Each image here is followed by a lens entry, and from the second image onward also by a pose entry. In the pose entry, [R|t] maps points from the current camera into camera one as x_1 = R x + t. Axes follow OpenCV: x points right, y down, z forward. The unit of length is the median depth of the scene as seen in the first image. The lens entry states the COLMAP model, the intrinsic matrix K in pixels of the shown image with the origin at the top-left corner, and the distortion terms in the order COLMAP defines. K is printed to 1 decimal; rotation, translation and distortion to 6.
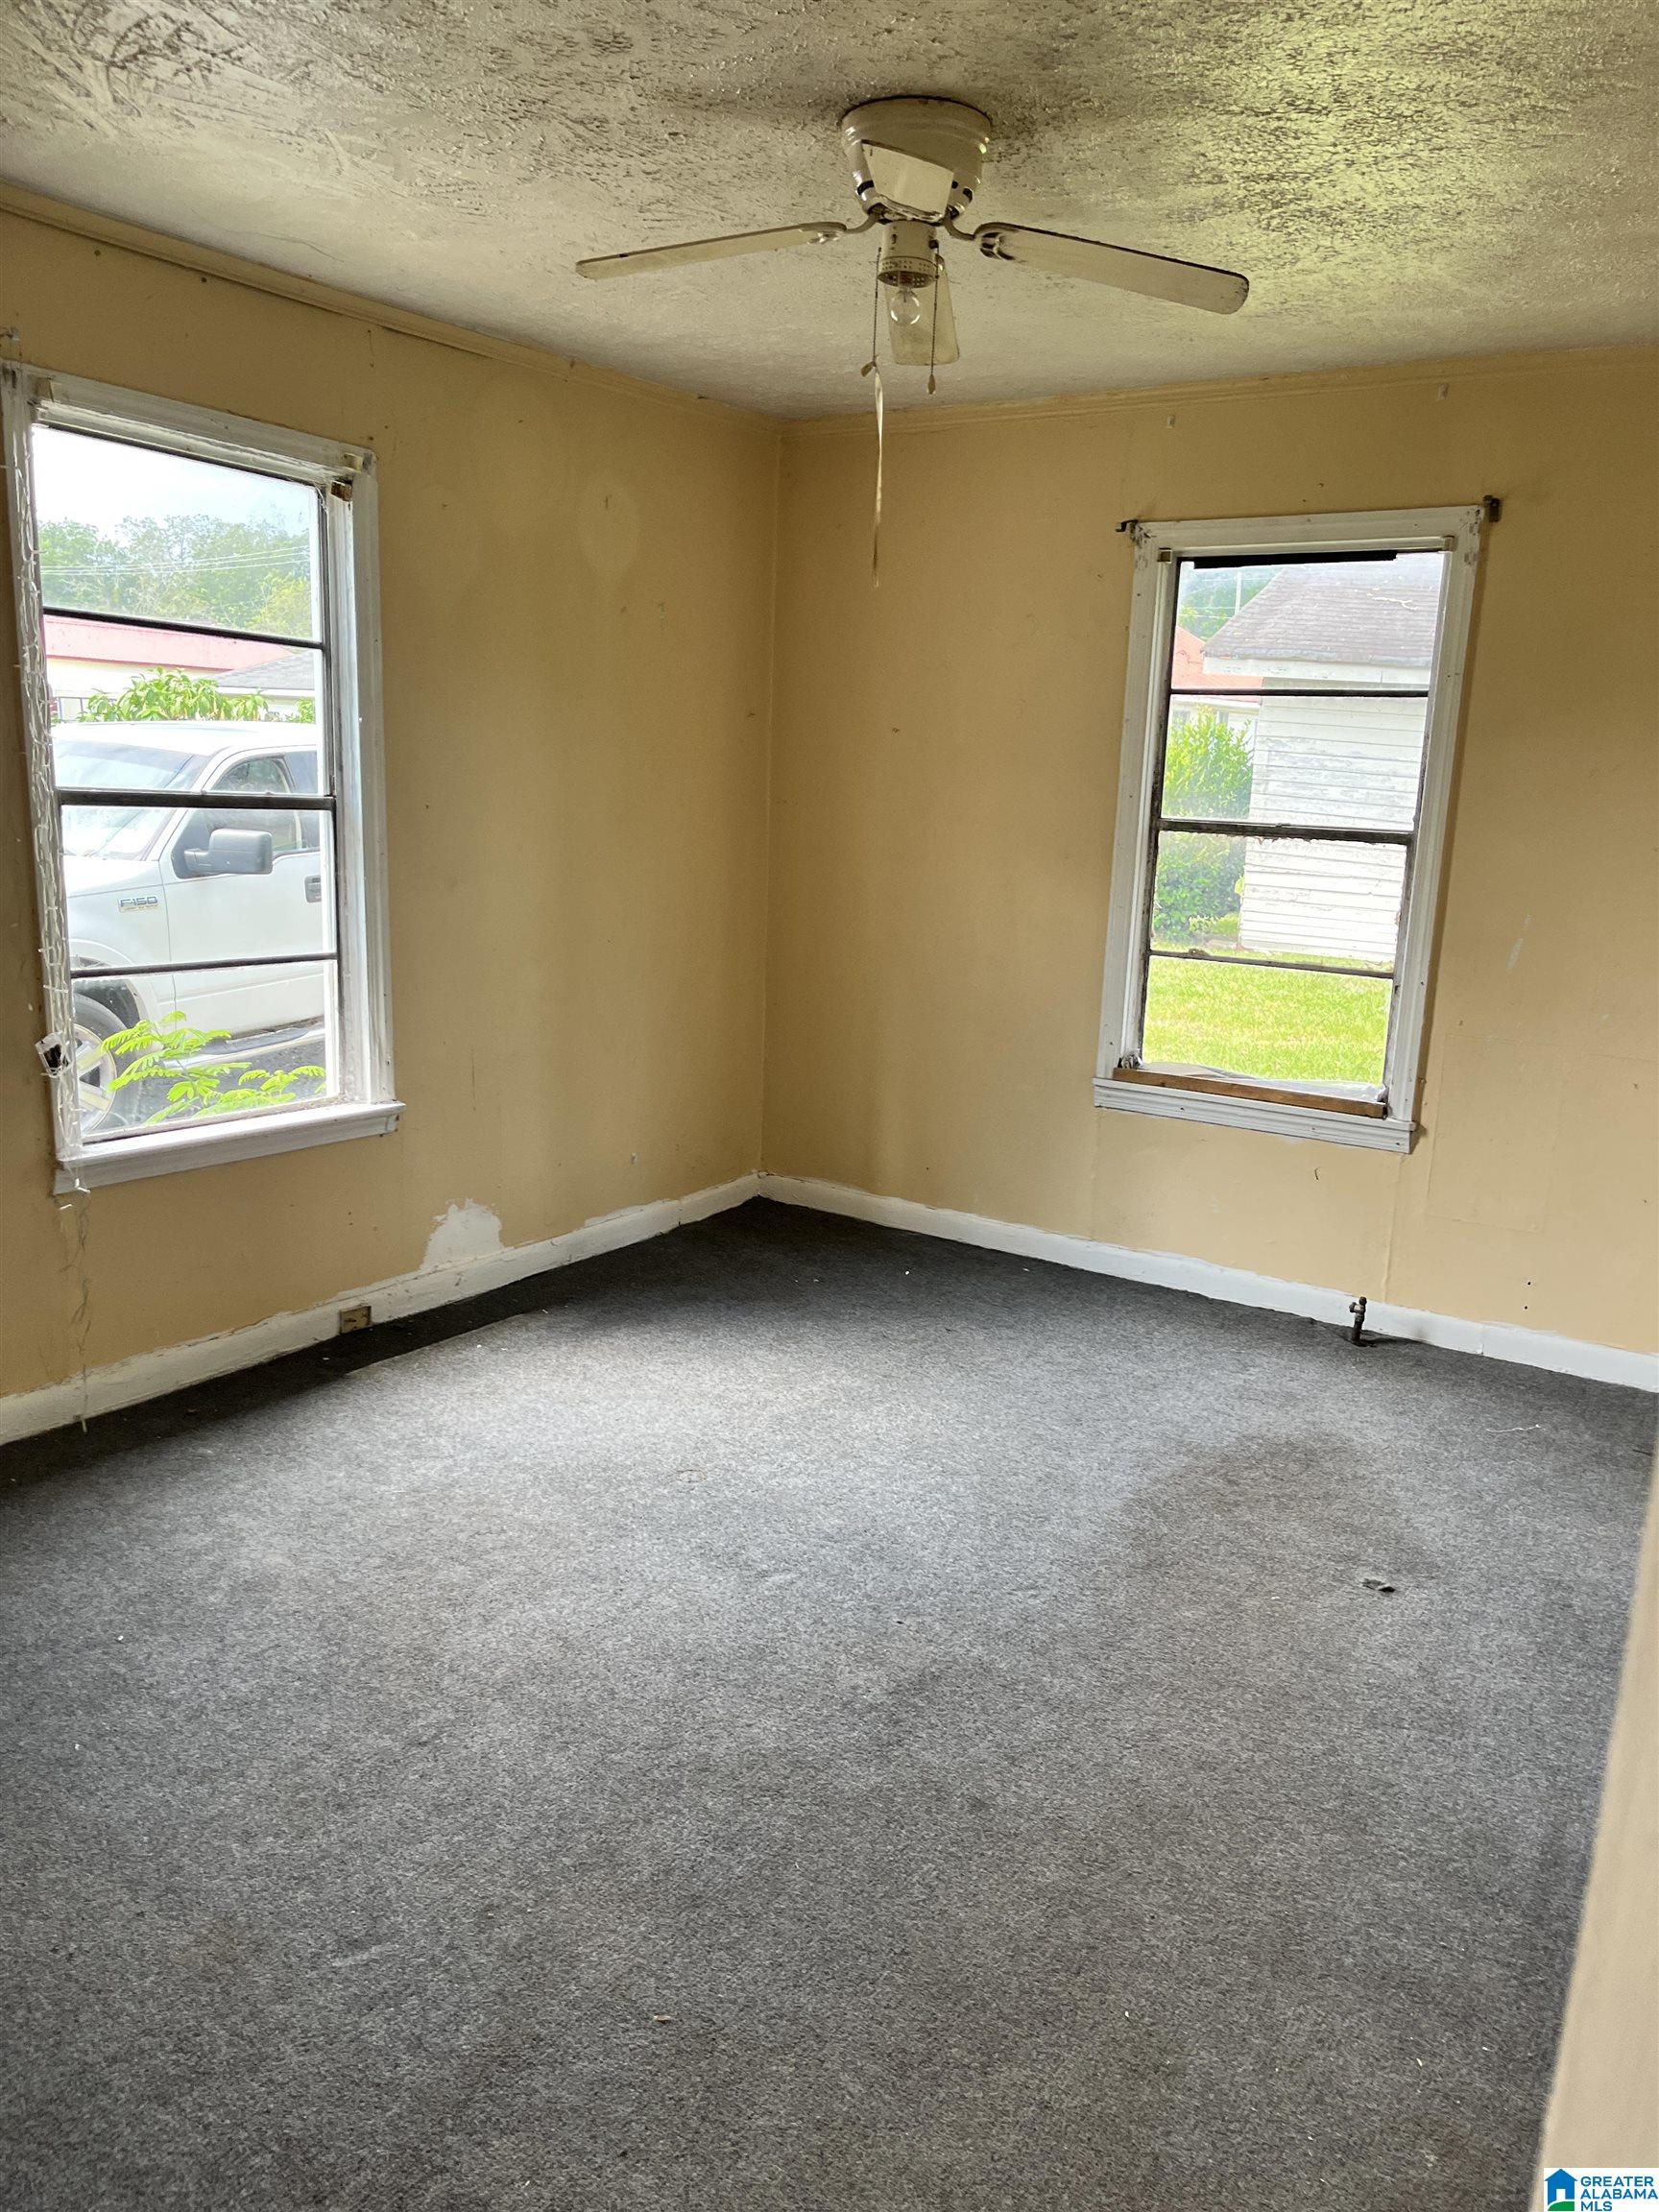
lens RADIAL K [[1636.7, 0, 830.7], [0, 1636.7, 1114.0], [0, 0, 1]] dist [0.050233, -0.070811]
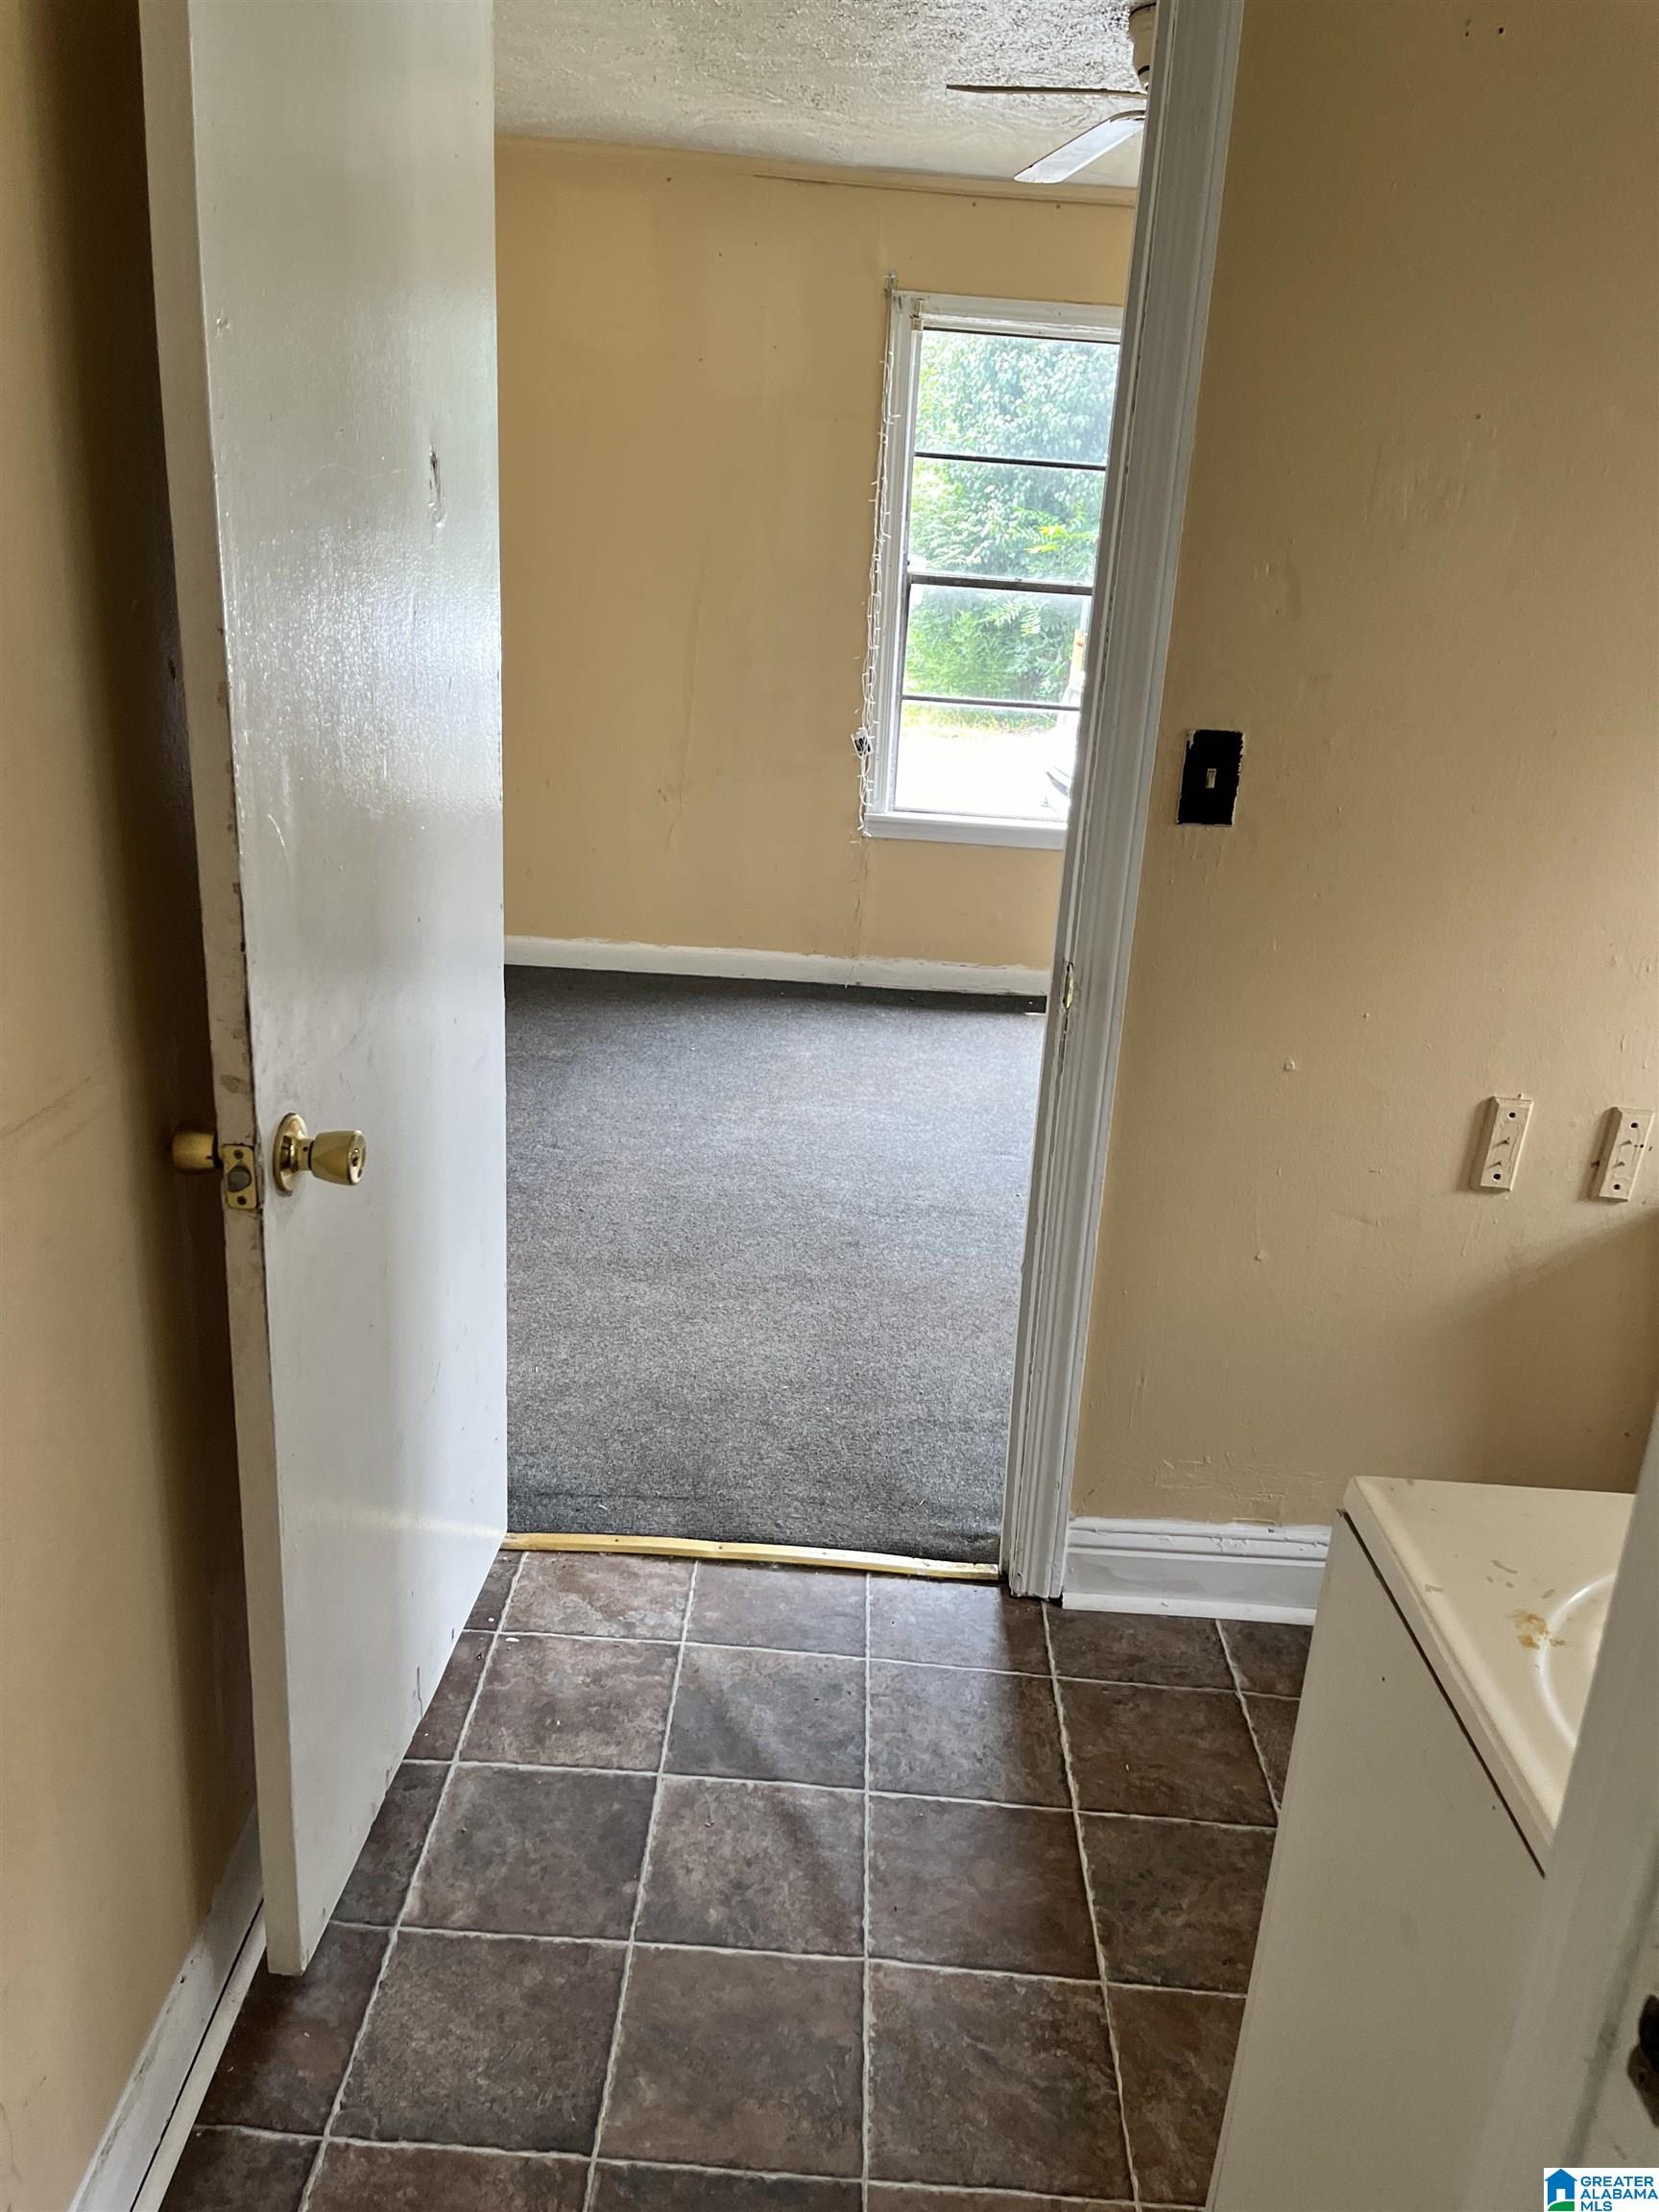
lens RADIAL K [[1636.7, 0, 837.7], [0, 1636.7, 1088.7], [0, 0, 1]] dist [0.050233, -0.070811]
pose [[0.551478, 0.253194, -0.794837, 0.897195], [-0.208209, 0.964447, 0.162762, 0.034255], [0.807788, 0.075733, 0.584588, 0.085651]]
